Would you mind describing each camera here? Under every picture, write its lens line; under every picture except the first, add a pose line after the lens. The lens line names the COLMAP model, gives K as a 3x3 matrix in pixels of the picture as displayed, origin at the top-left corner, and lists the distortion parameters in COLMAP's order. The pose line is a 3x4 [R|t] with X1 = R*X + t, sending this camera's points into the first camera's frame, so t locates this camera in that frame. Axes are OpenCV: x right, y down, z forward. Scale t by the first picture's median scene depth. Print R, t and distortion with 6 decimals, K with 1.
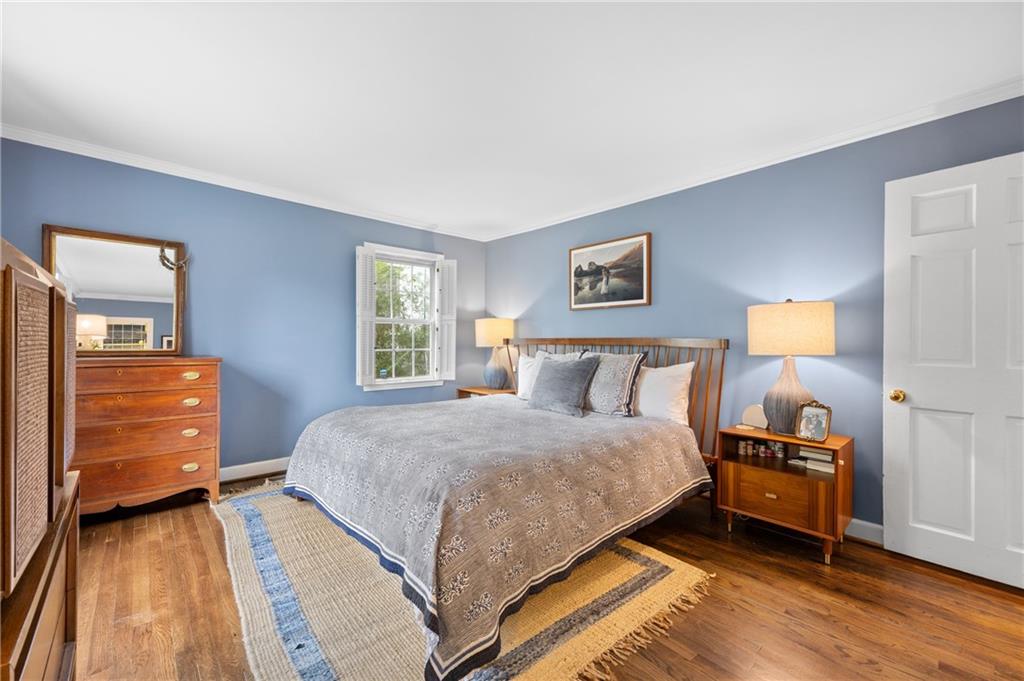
lens RADIAL K [[403.5, 0, 510.7], [0, 403.5, 332.3], [0, 0, 1]] dist [0.001167, 0.000045]
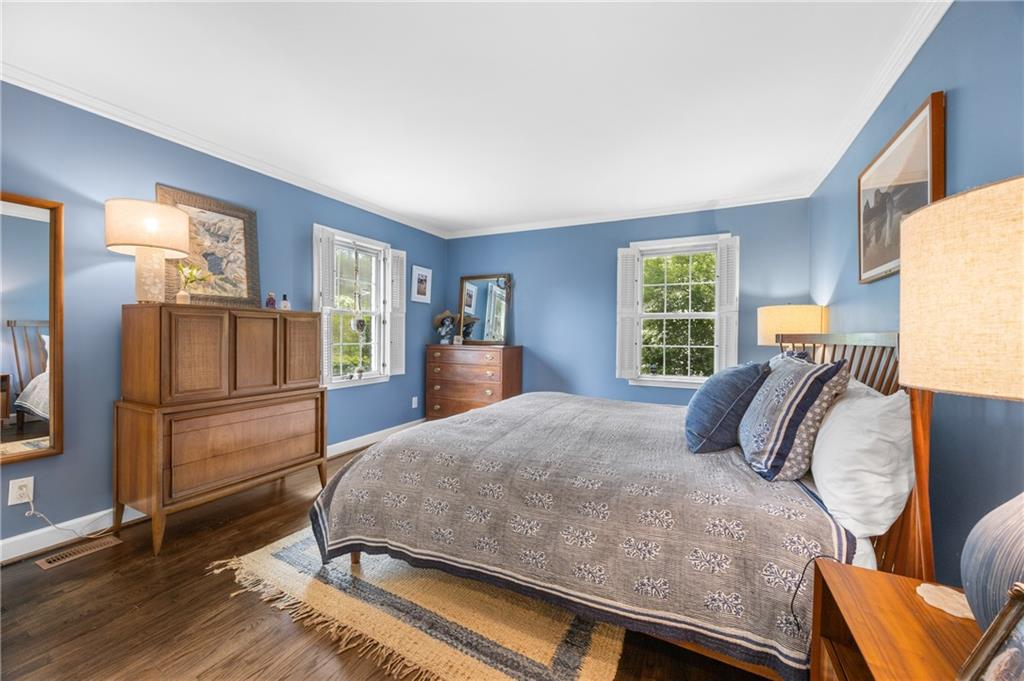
lens RADIAL K [[398.1, 0, 535.6], [0, 398.1, 325.4], [0, 0, 1]] dist [-0.001437, 0.000054]
pose [[0.380139, -0.022366, -0.924659, 0.709517], [0.015619, 0.999720, -0.017760, 0.009804], [0.924798, -0.007691, 0.380382, 0.530643]]
